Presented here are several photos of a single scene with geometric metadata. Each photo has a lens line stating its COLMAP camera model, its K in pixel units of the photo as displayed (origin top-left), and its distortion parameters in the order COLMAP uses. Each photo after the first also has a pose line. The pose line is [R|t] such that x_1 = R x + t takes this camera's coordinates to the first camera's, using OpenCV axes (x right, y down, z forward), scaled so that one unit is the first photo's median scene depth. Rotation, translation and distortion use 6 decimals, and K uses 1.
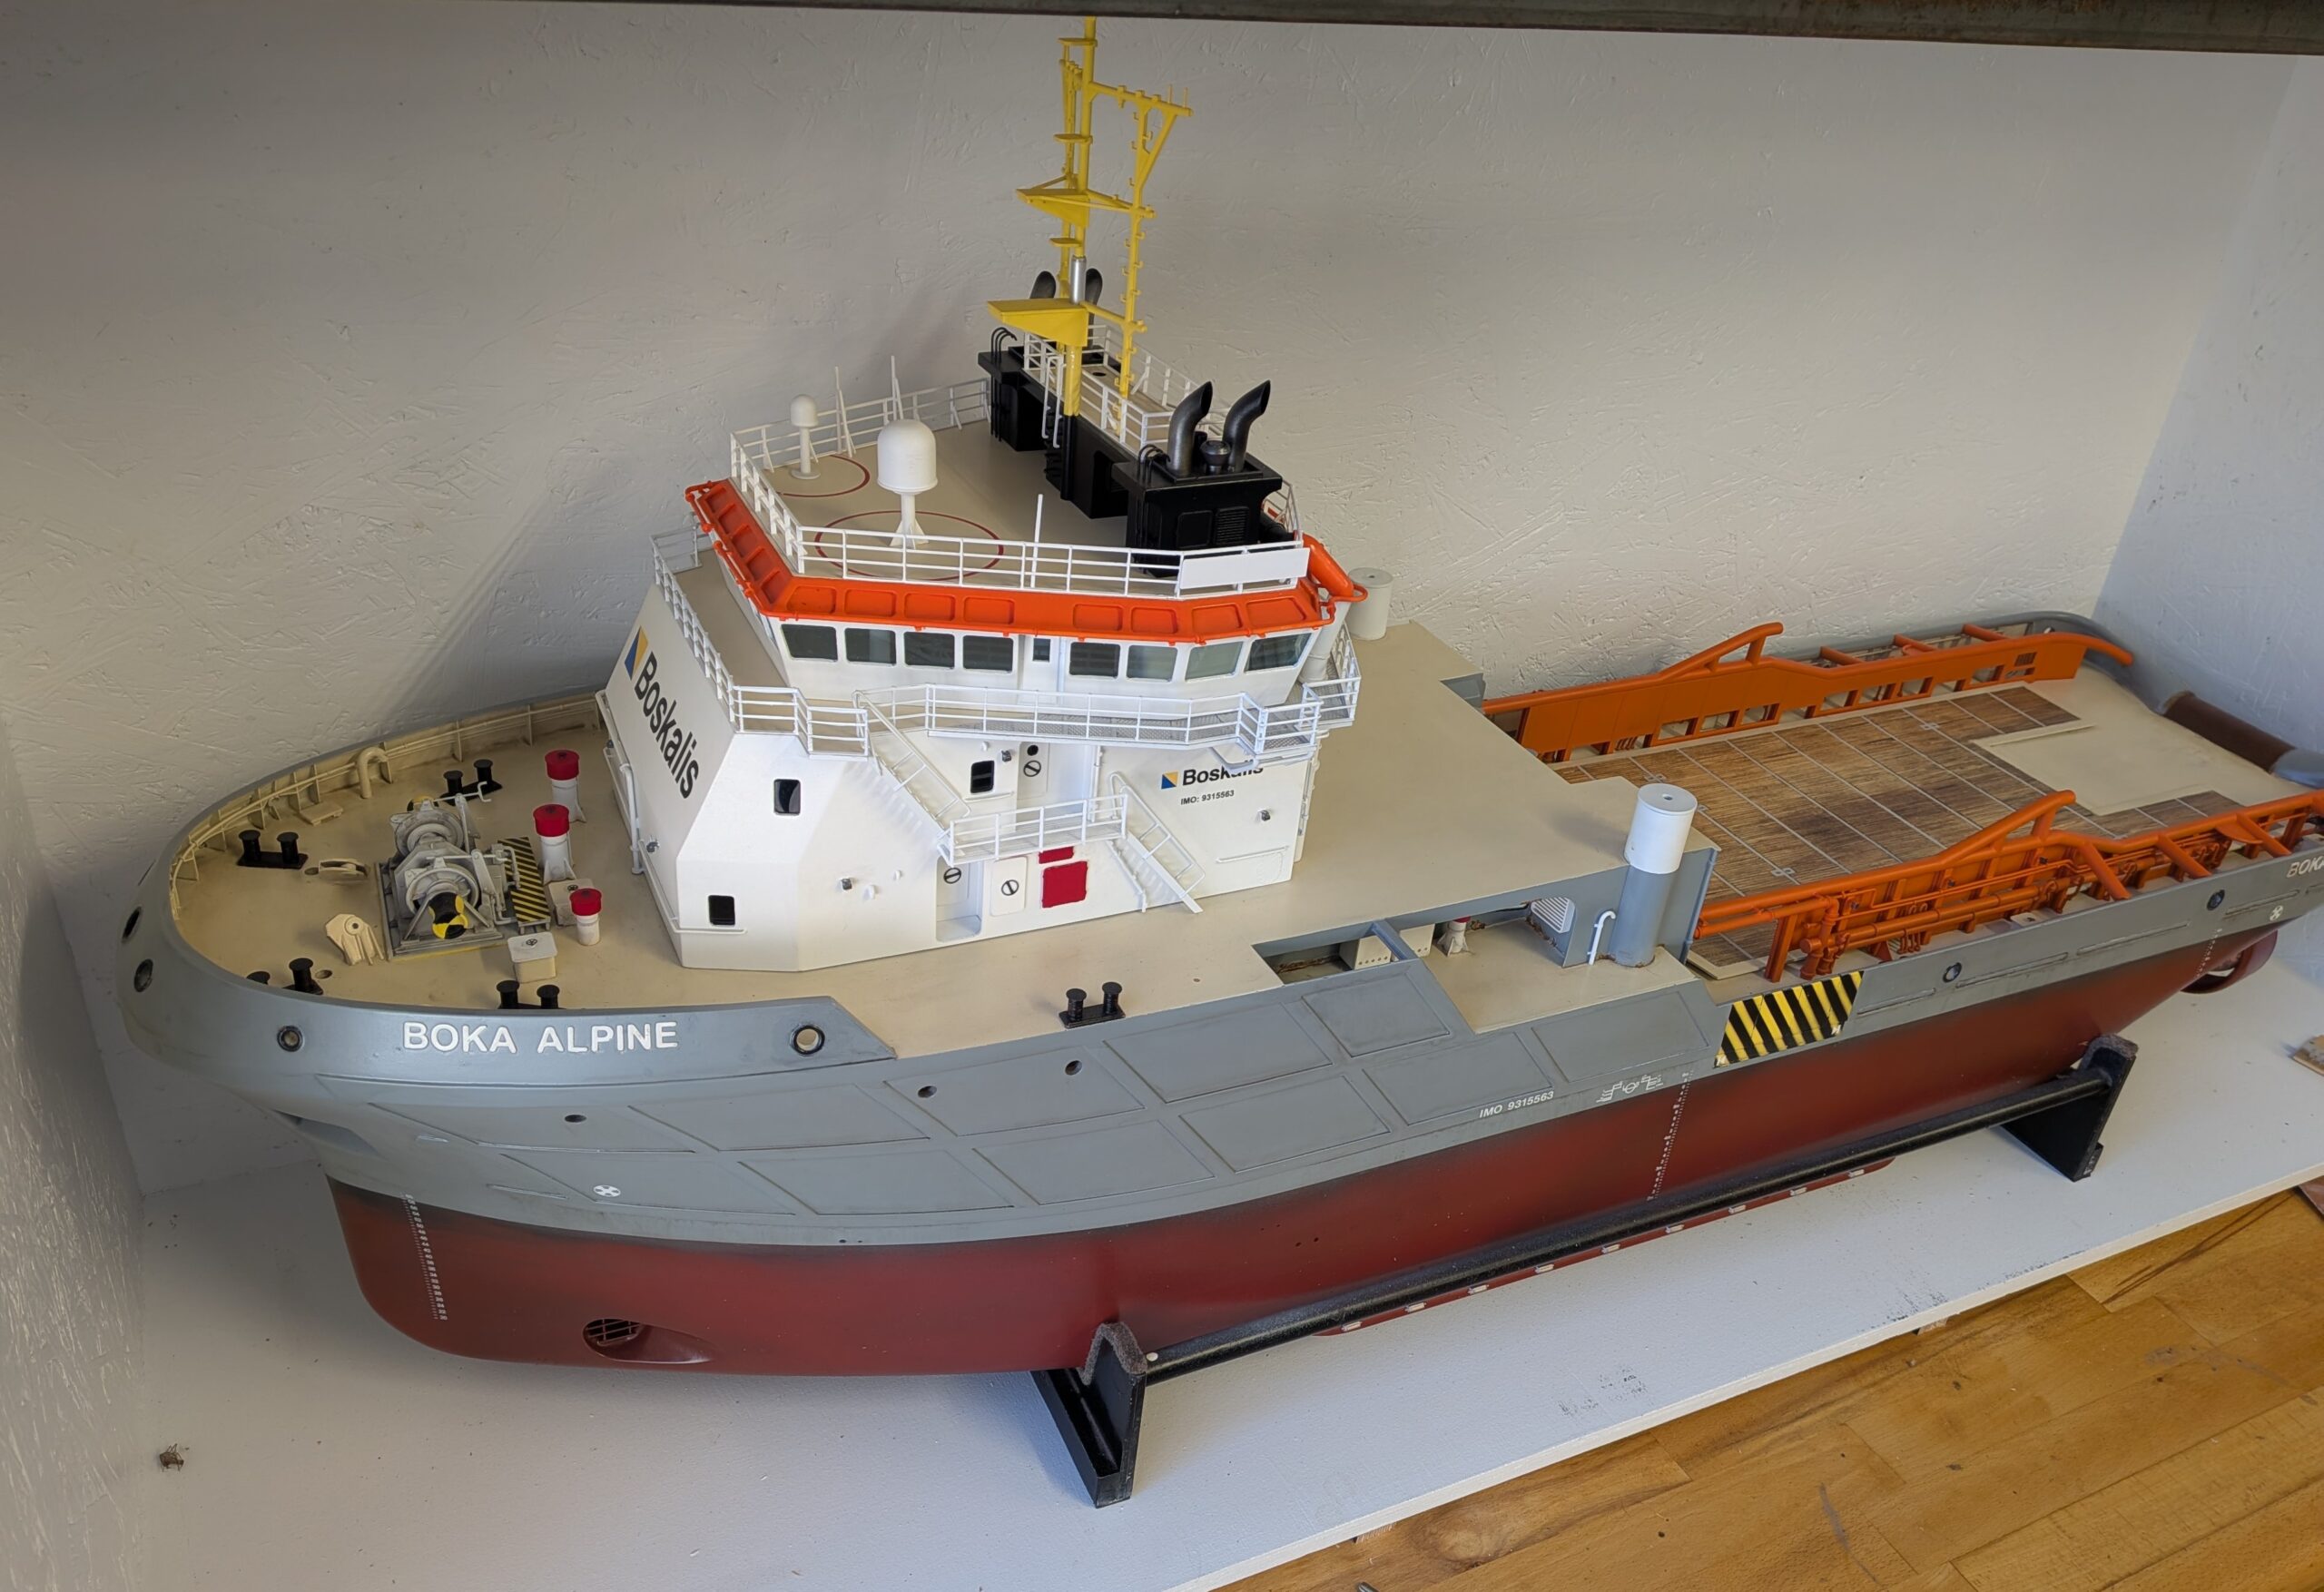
lens RADIAL K [[1691.6, 0, 1162.0], [0, 1691.6, 796.0], [0, 0, 1]] dist [0.000106, 0.000063]
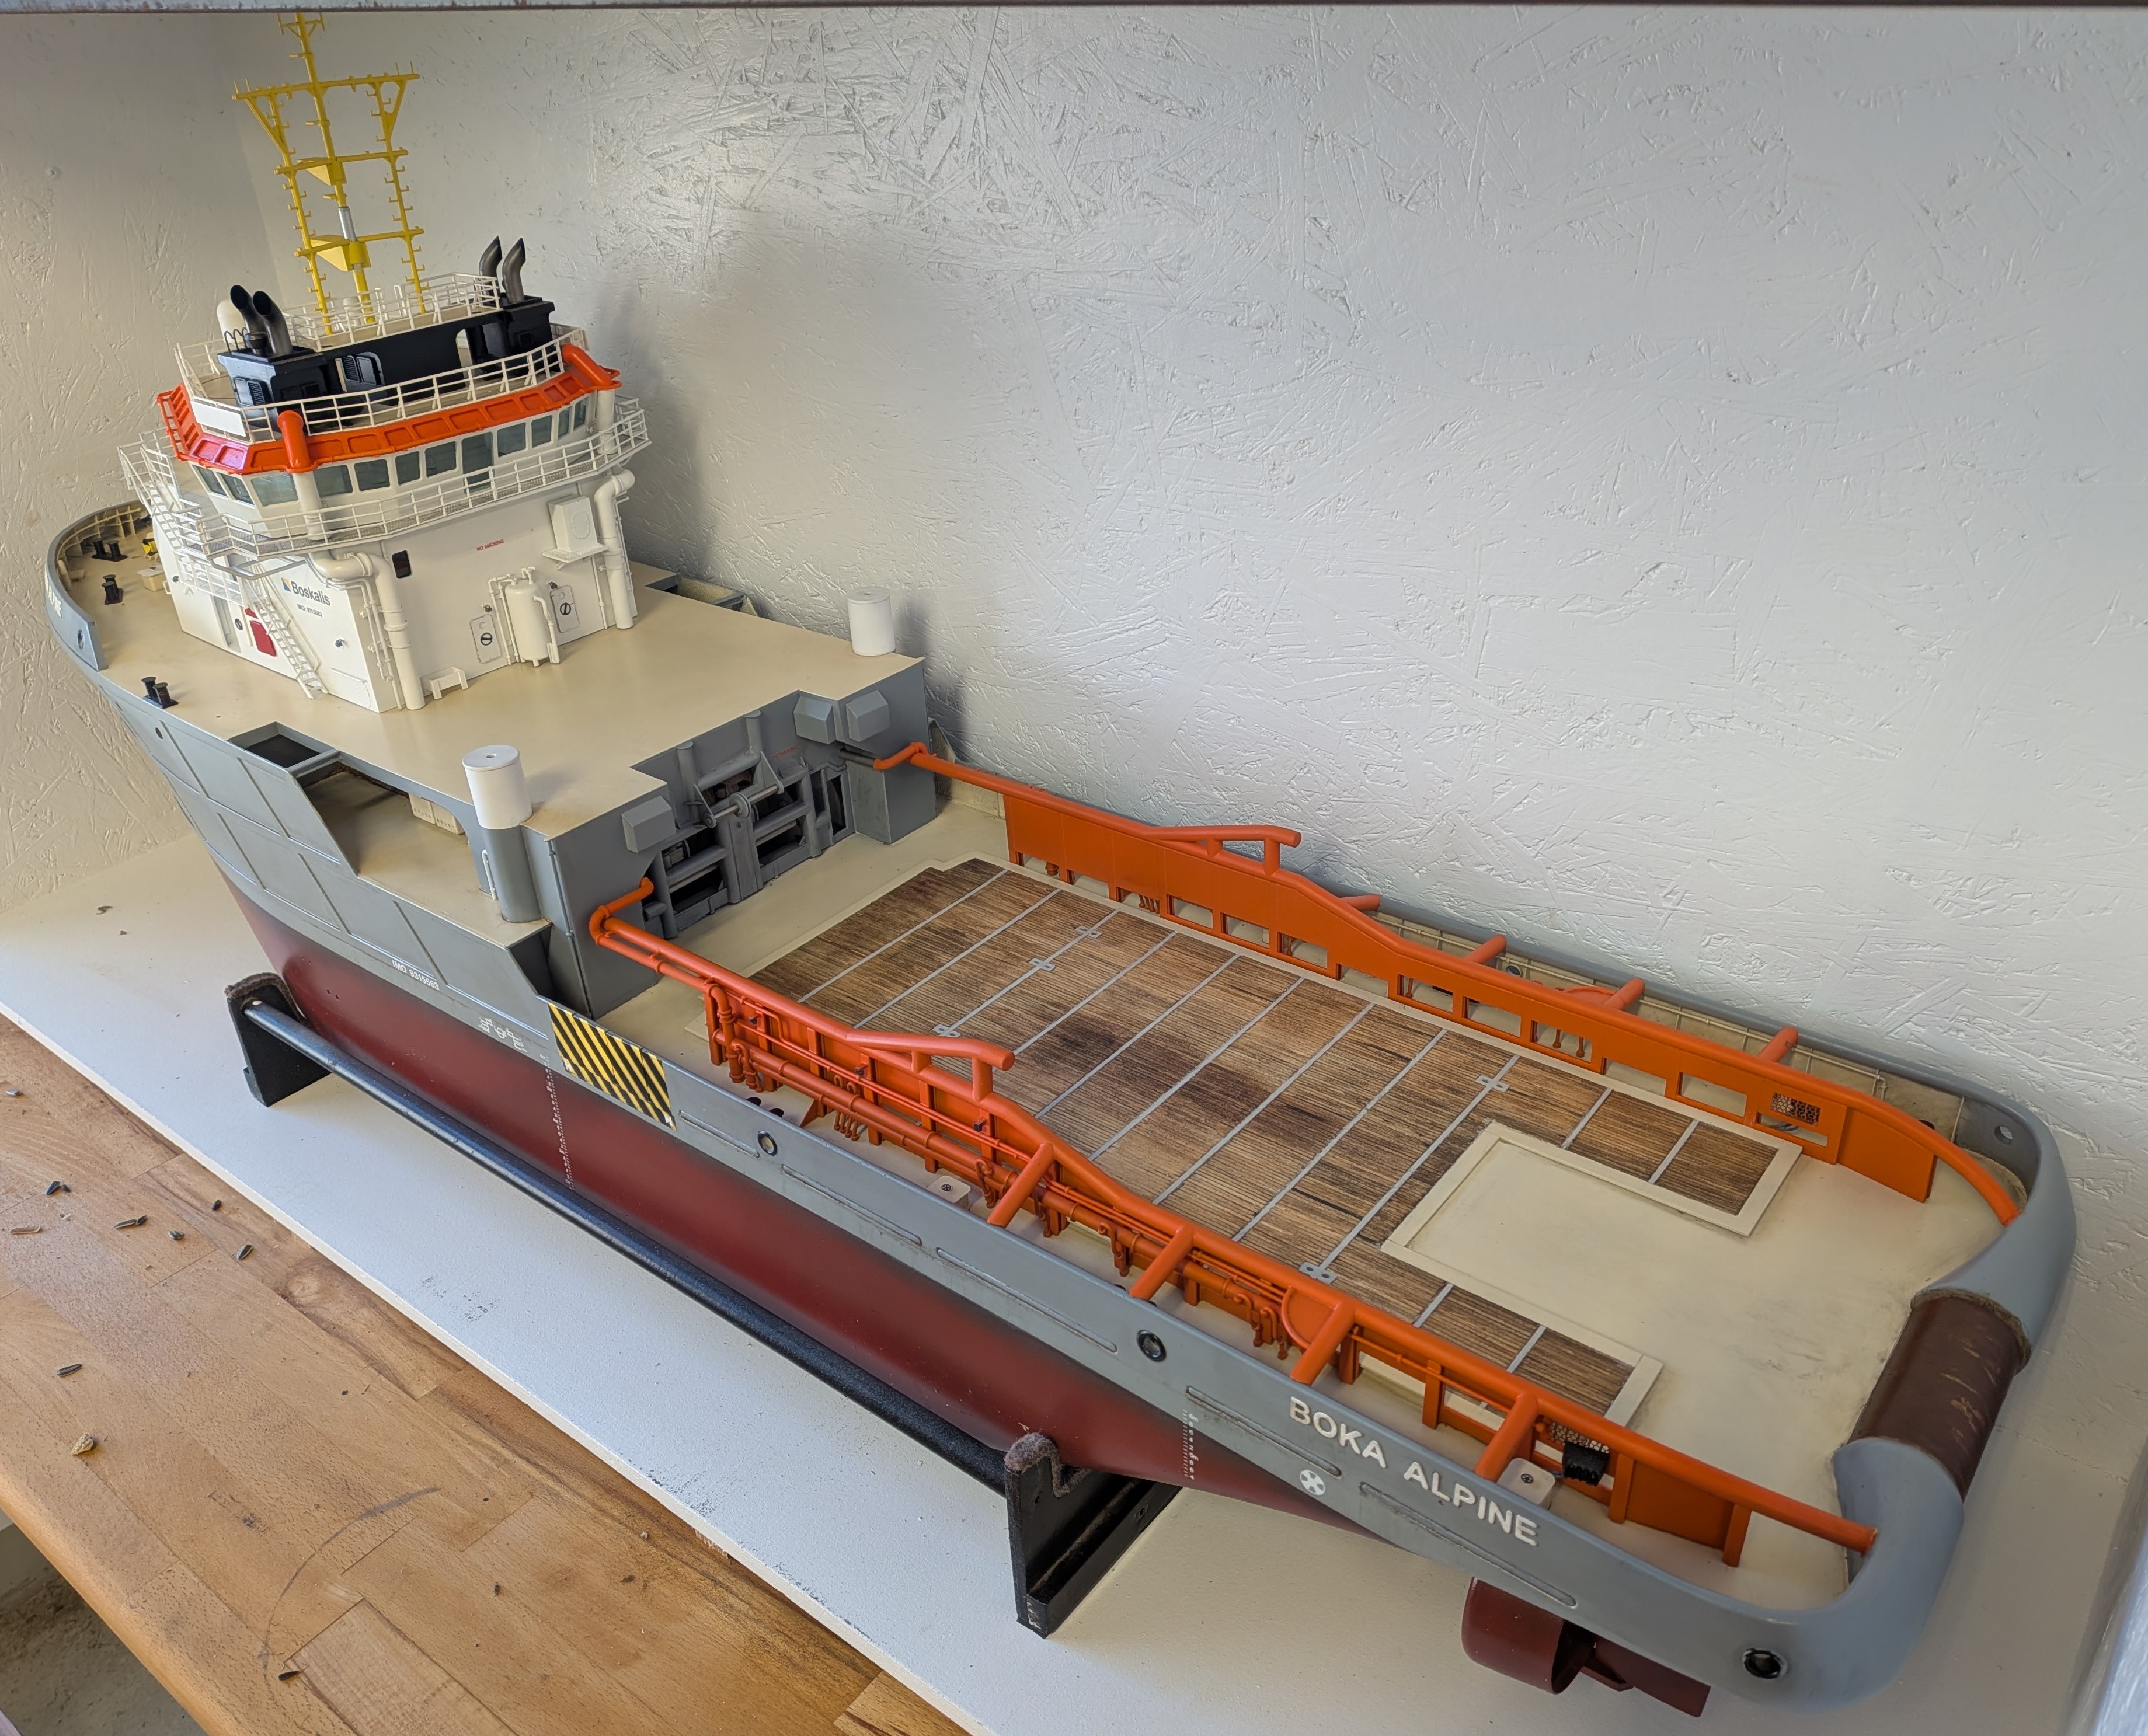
lens RADIAL K [[1686.4, 0, 1074.0], [0, 1686.4, 868.0], [0, 0, 1]] dist [0.040916, -0.002702]
pose [[0.457431, 0.357234, -0.814335, 1.102981], [-0.384846, 0.905086, 0.180868, -0.216732], [0.801655, 0.230659, 0.551494, 0.590352]]
